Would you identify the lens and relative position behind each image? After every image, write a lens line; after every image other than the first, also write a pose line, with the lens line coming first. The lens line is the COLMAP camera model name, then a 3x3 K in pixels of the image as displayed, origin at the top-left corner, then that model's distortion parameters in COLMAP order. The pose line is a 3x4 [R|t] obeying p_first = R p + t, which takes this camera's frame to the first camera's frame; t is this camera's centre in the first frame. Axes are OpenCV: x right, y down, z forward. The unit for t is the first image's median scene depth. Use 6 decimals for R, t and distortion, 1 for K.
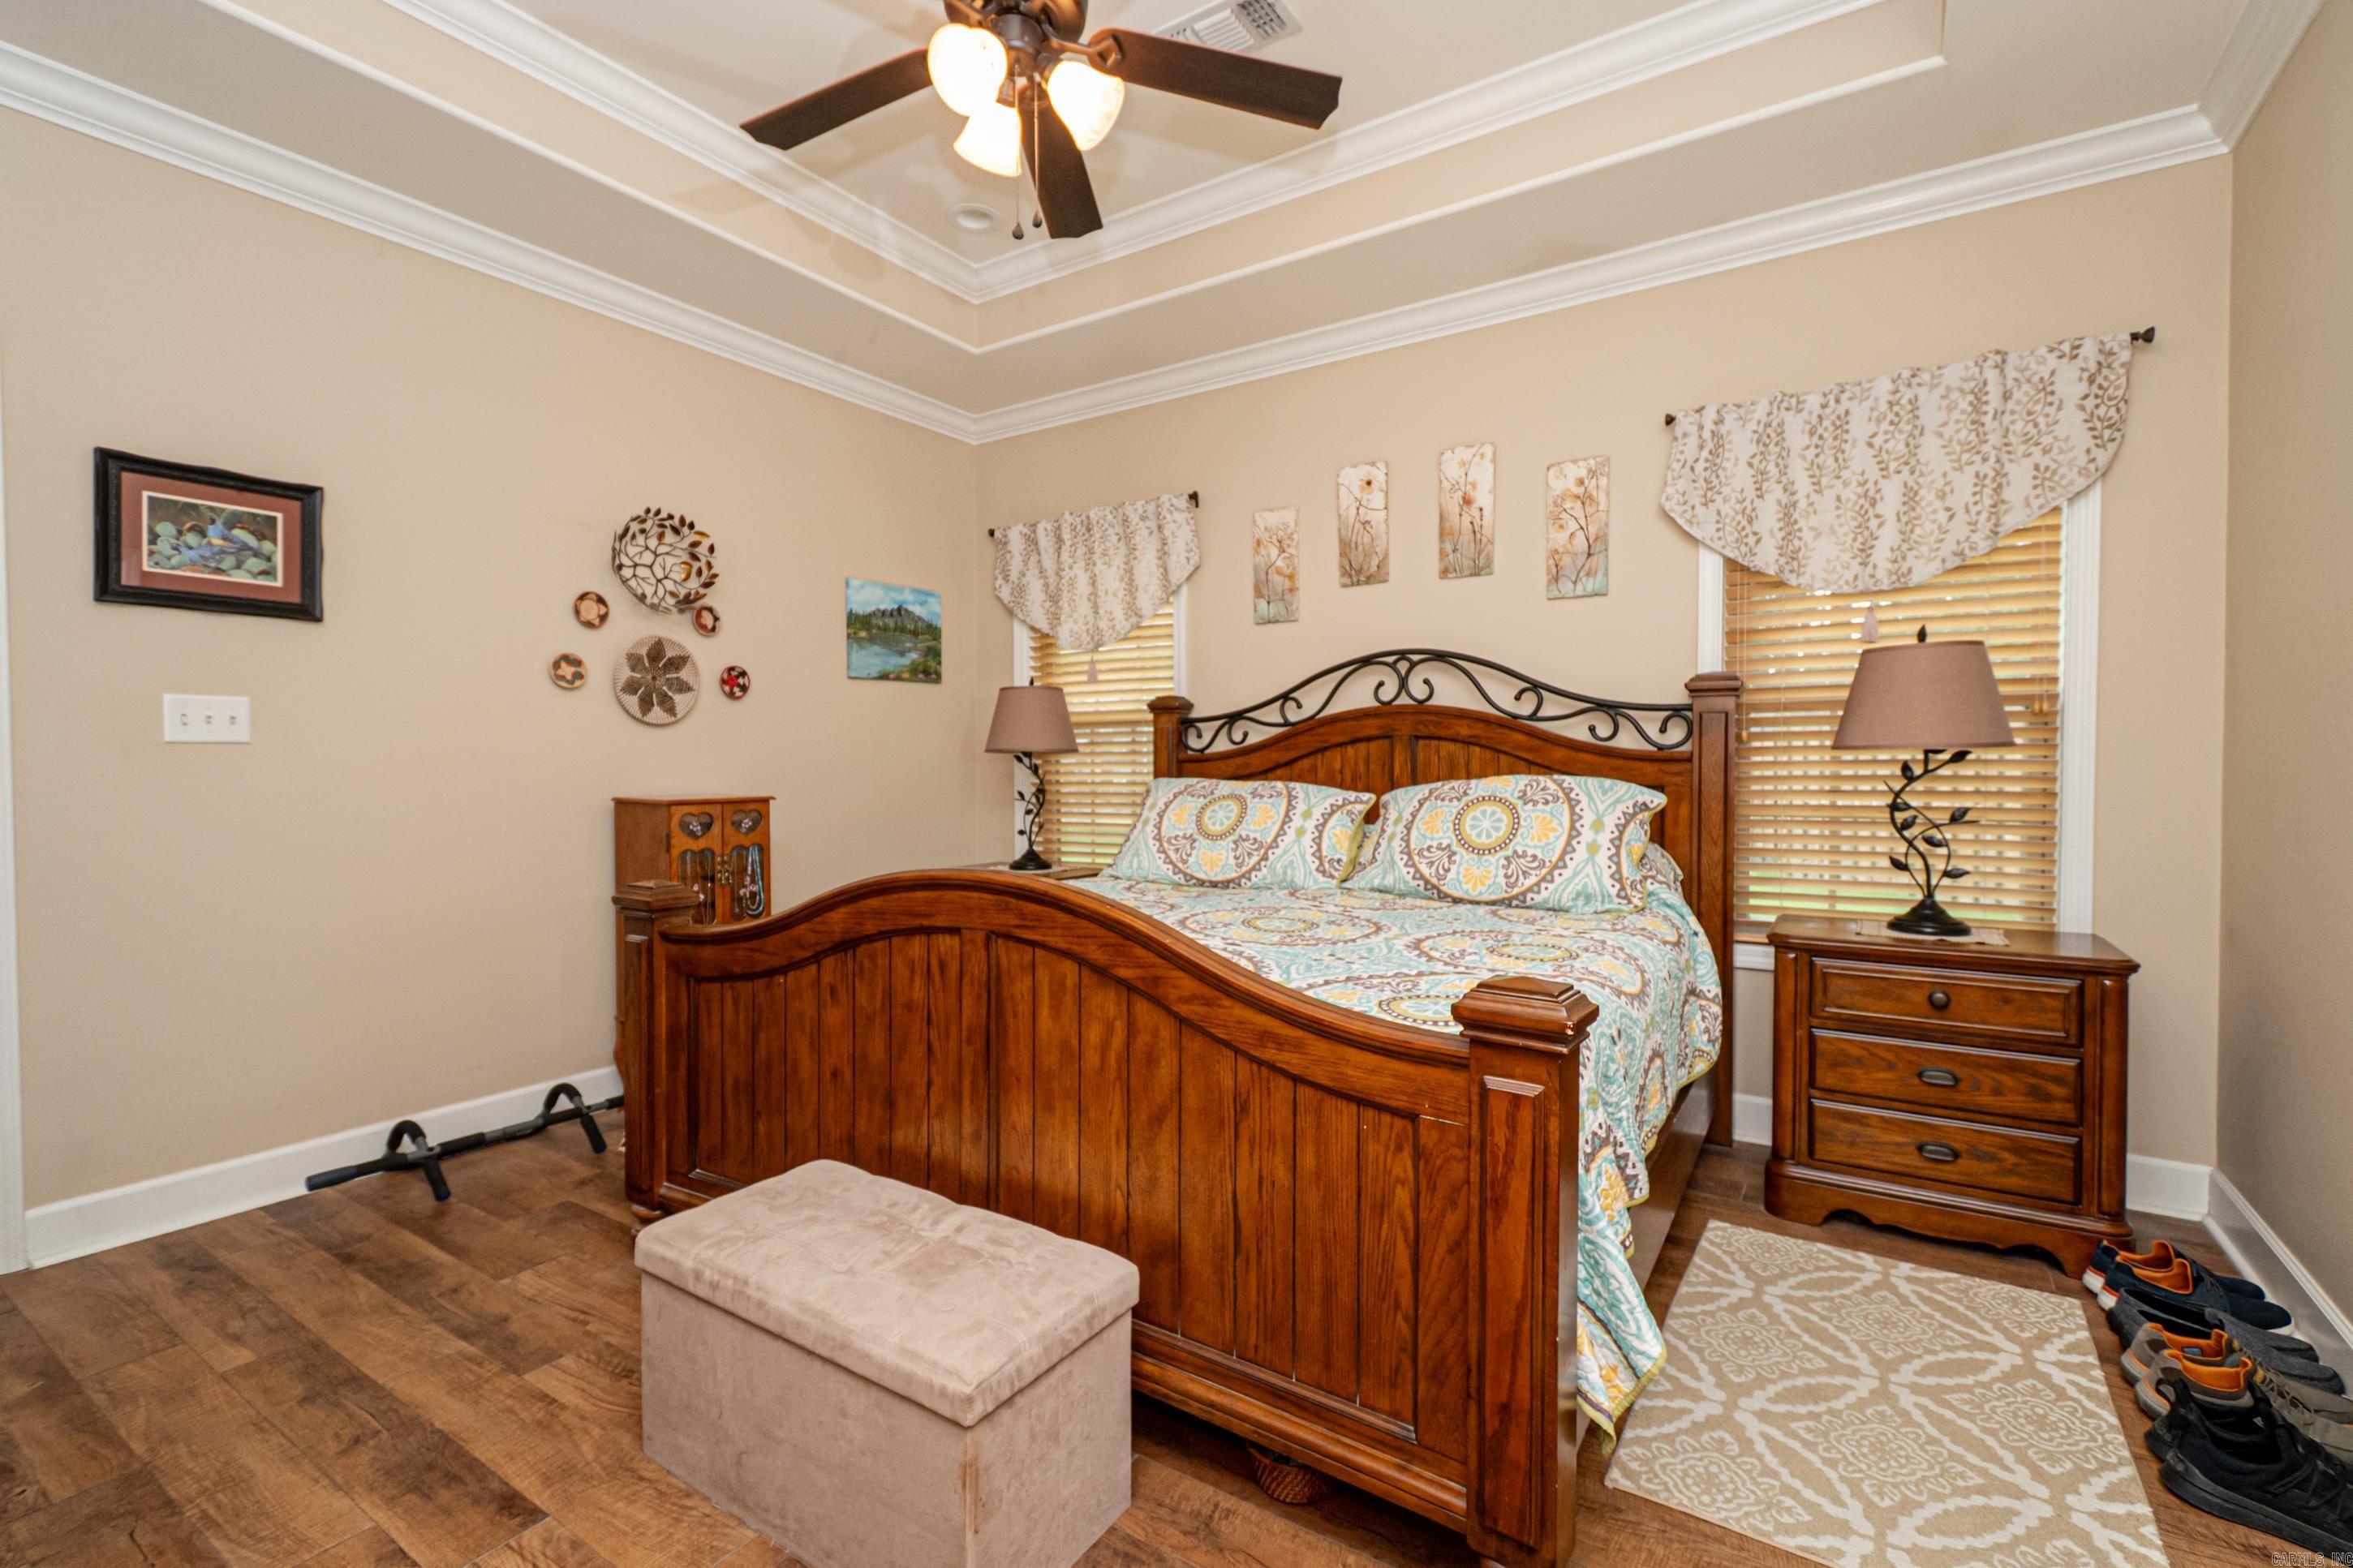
lens RADIAL K [[1044.1, 0, 1180.5], [0, 1044.1, 785.2], [0, 0, 1]] dist [0.010522, -0.006855]
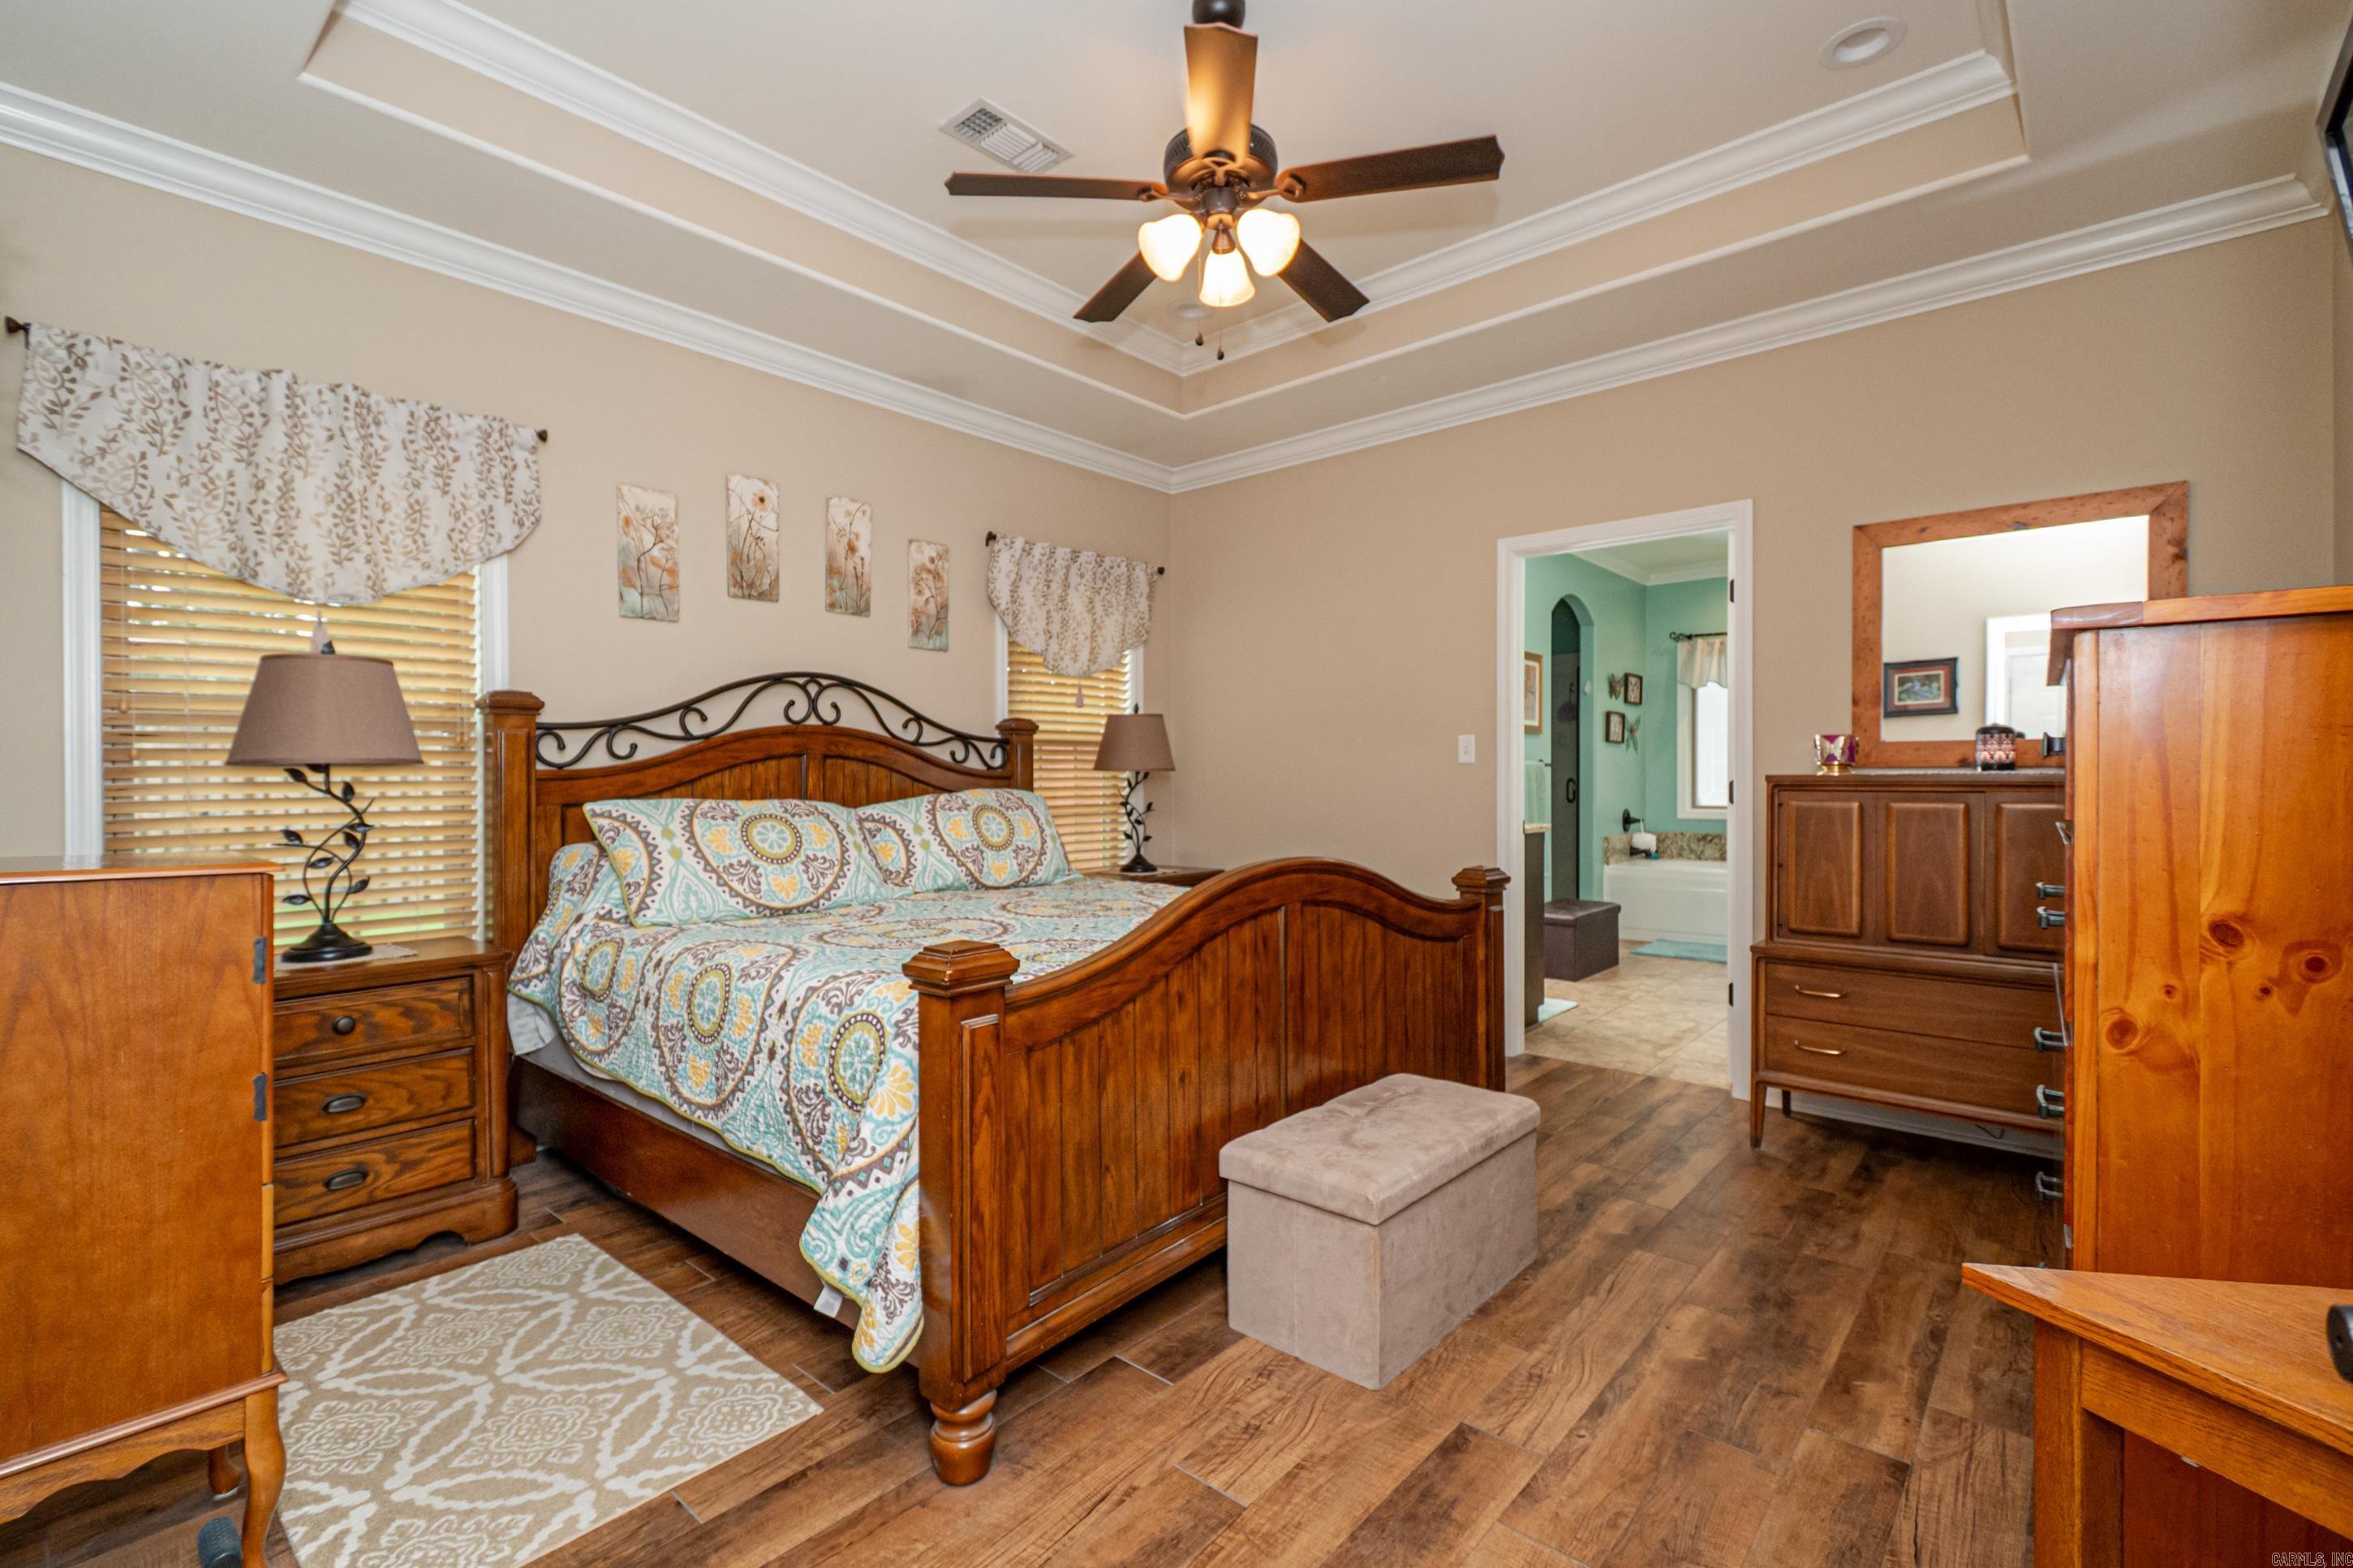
lens RADIAL K [[1044.1, 0, 1180.5], [0, 1044.1, 785.2], [0, 0, 1]] dist [0.010522, -0.006855]
pose [[0.139199, -0.006336, 0.990244, -0.769640], [0.025201, 0.999678, 0.002854, -0.009858], [-0.989944, 0.024558, 0.139314, 0.481448]]
